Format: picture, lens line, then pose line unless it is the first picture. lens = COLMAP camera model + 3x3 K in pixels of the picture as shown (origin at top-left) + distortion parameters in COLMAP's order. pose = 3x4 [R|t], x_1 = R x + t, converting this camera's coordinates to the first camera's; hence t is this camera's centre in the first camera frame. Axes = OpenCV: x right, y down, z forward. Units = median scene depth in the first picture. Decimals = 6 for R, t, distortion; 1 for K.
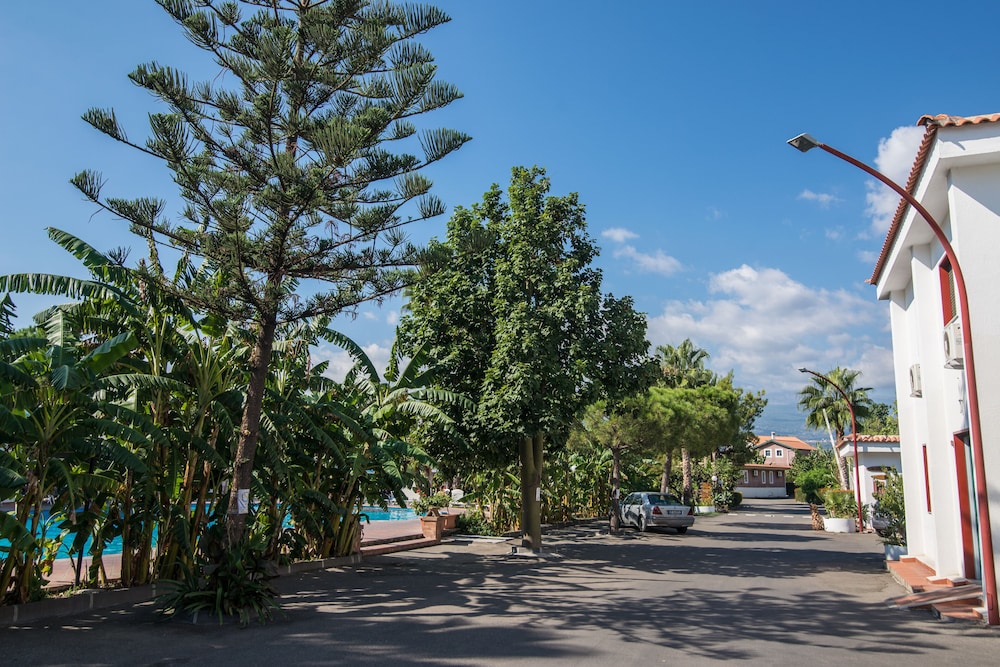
lens RADIAL K [[883.4, 0, 500.0], [0, 883.4, 333.5], [0, 0, 1]] dist [0.001985, 0.001555]
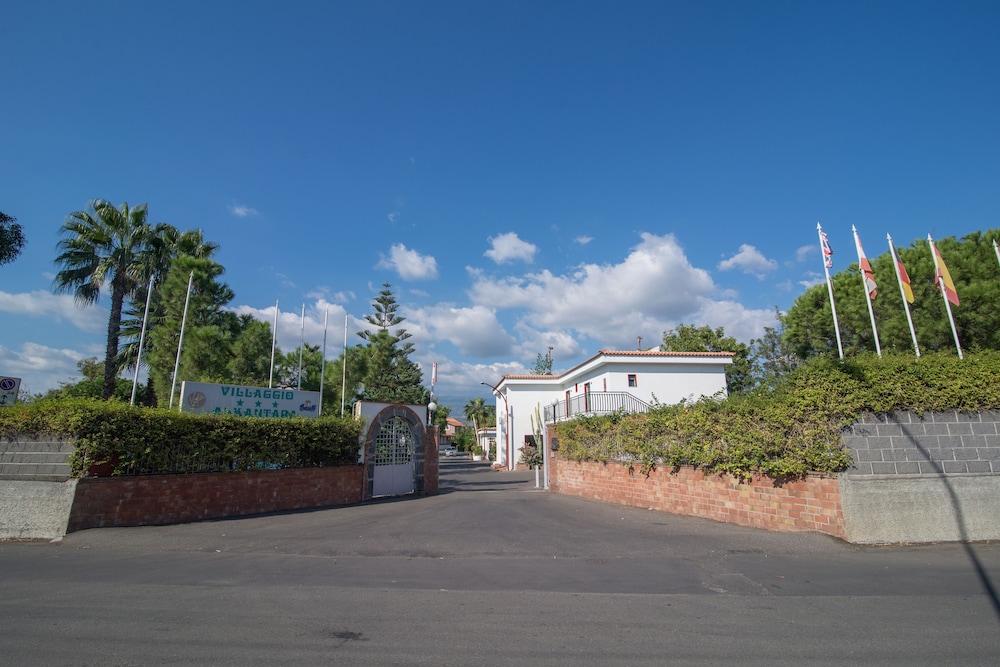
lens RADIAL K [[455.5, 0, 500.0], [0, 455.5, 333.5], [0, 0, 1]] dist [-0.017513, 0.000487]
pose [[0.913222, 0.089317, 0.397553, -0.147652], [-0.062601, 0.994850, -0.079710, -0.062688], [-0.402626, 0.047906, 0.914110, -0.344202]]
